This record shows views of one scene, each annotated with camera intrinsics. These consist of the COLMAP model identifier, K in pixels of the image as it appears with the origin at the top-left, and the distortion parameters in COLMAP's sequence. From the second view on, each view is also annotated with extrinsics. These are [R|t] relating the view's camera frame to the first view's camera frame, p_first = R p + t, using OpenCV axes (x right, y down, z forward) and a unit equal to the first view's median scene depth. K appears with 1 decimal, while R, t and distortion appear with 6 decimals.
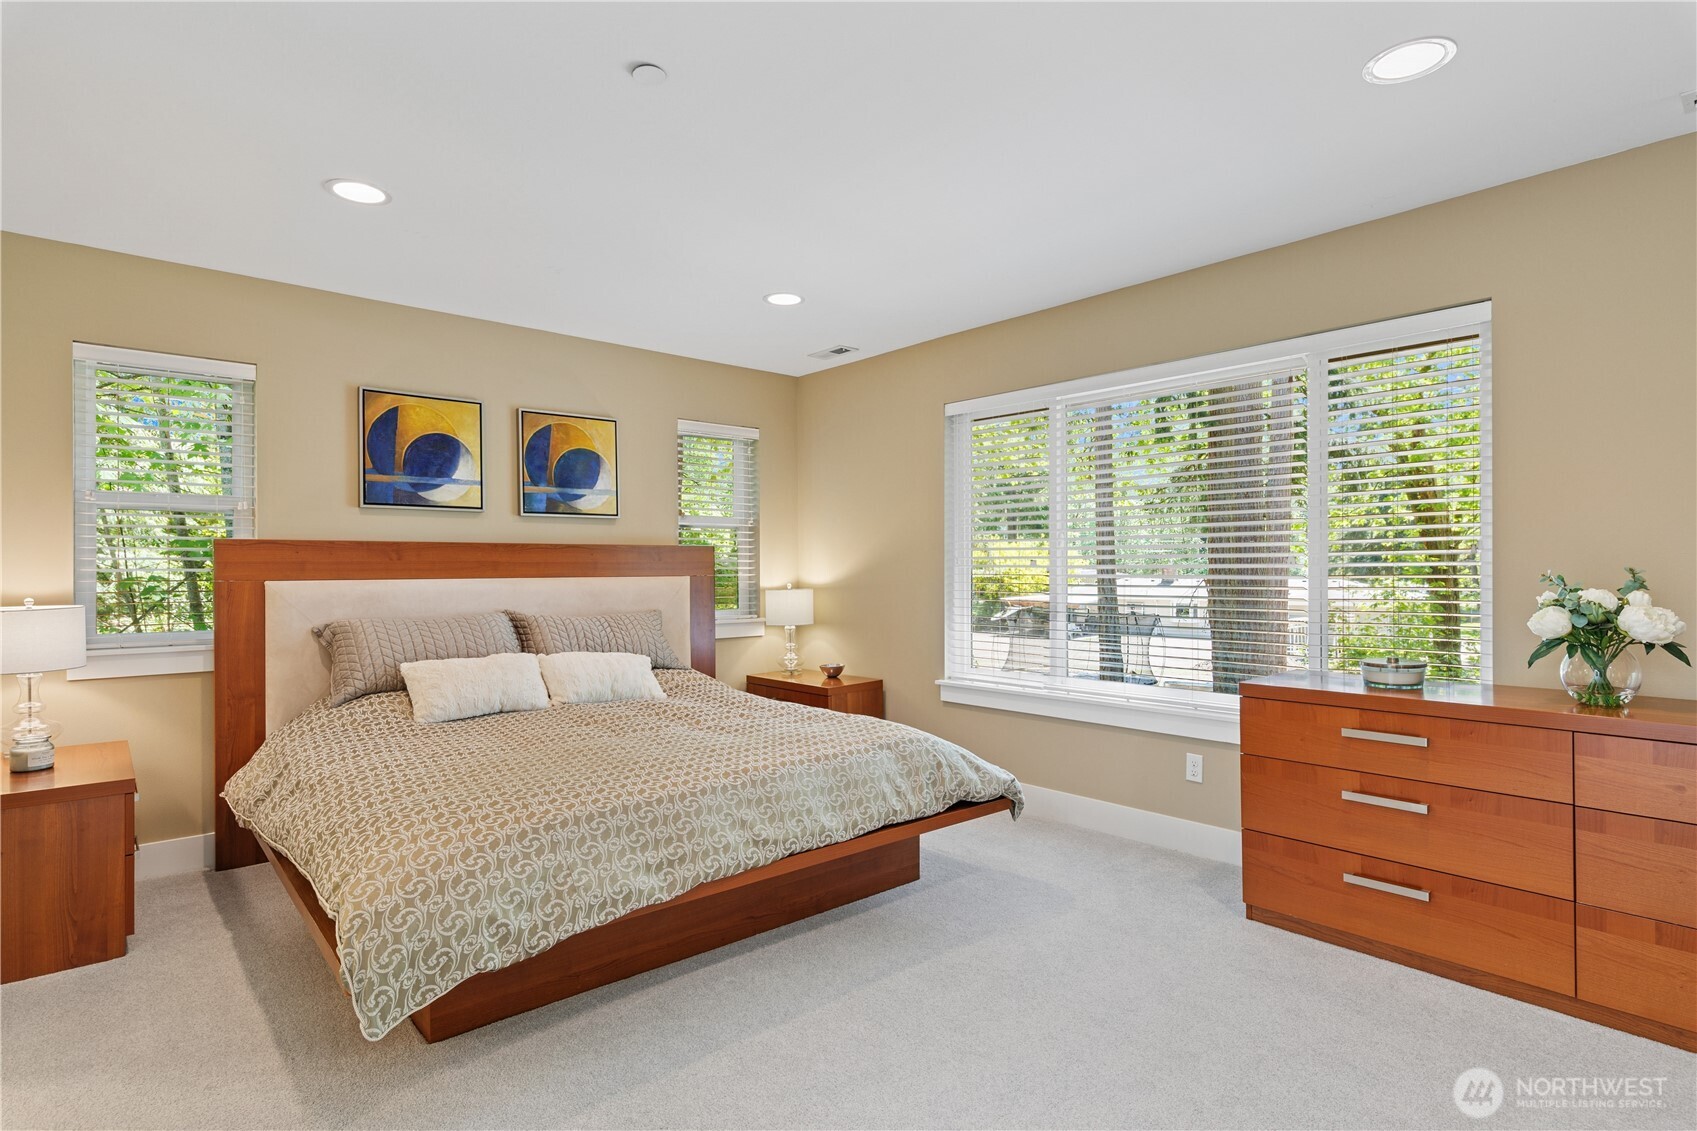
lens RADIAL K [[866.9, 0, 844.8], [0, 866.9, 563.4], [0, 0, 1]] dist [0.003758, 0.002480]
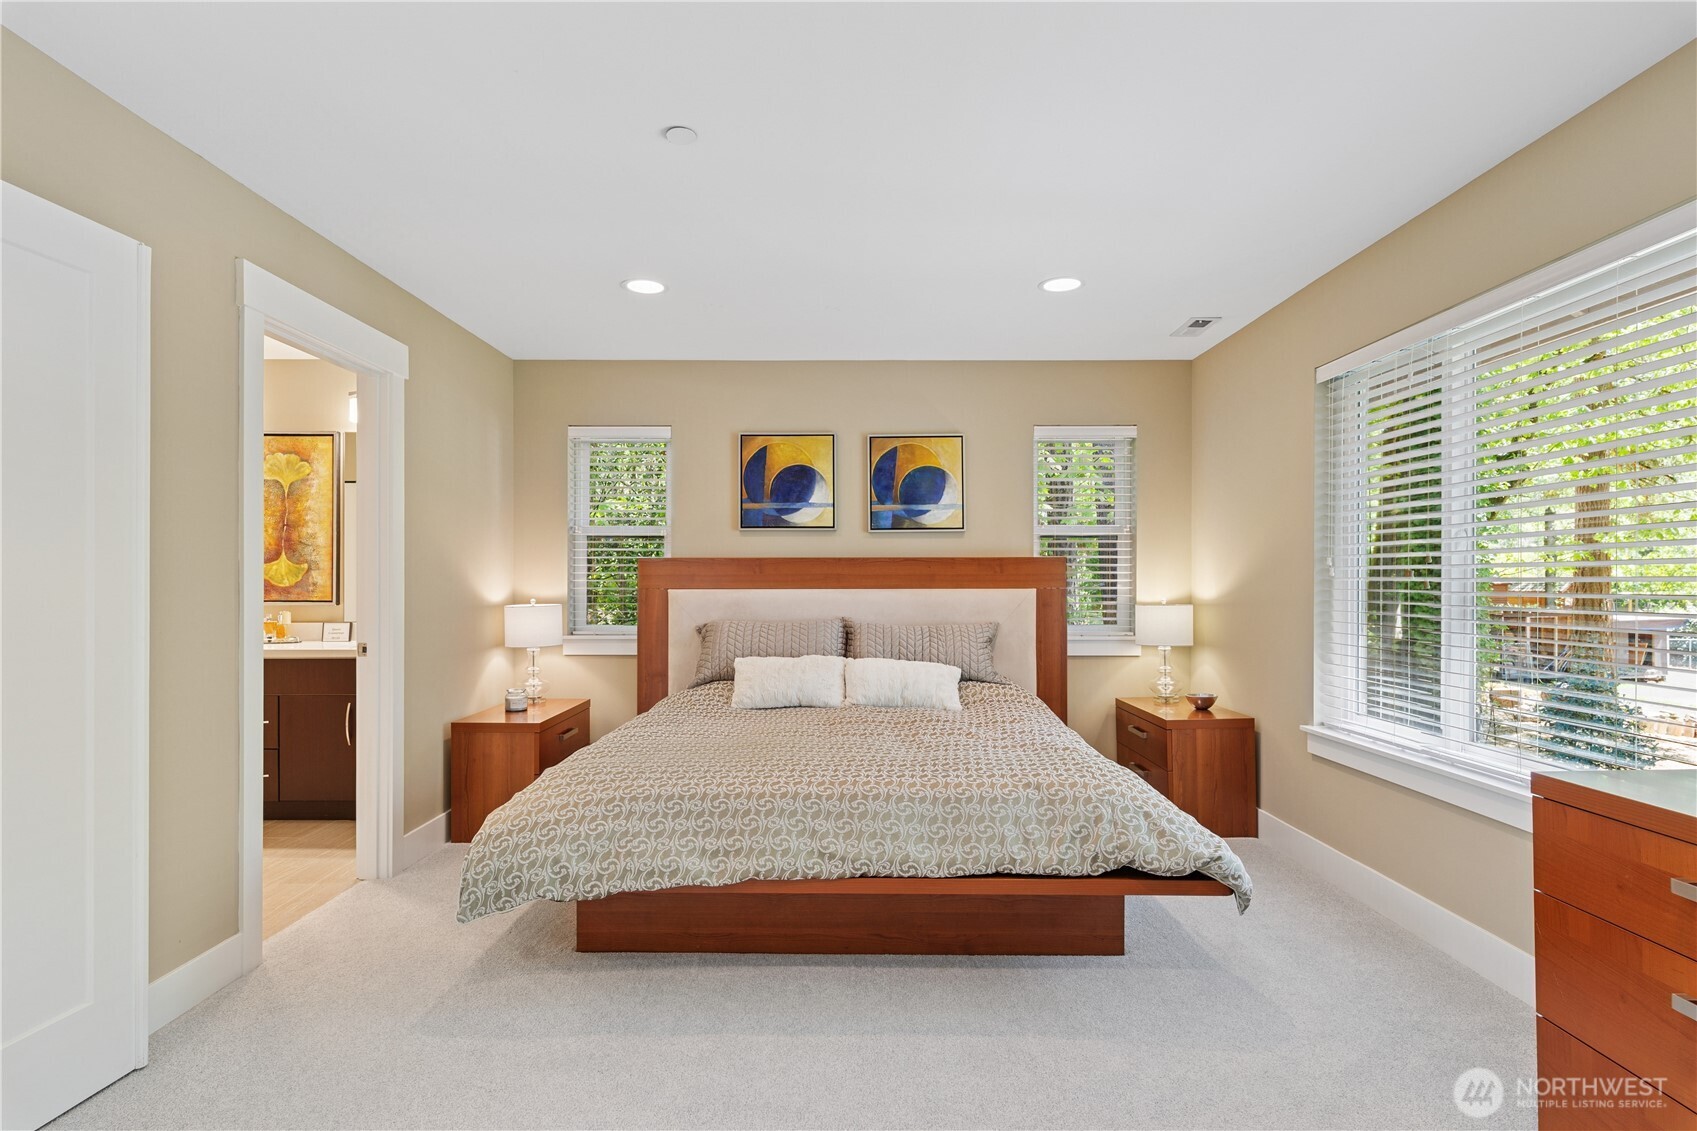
lens RADIAL K [[866.9, 0, 848.2], [0, 866.9, 580.2], [0, 0, 1]] dist [0.003758, 0.002480]
pose [[0.750174, 0.002303, -0.661237, 0.406302], [0.001056, 0.999988, 0.004681, 0.000664], [0.661240, -0.004210, 0.750162, 0.189376]]
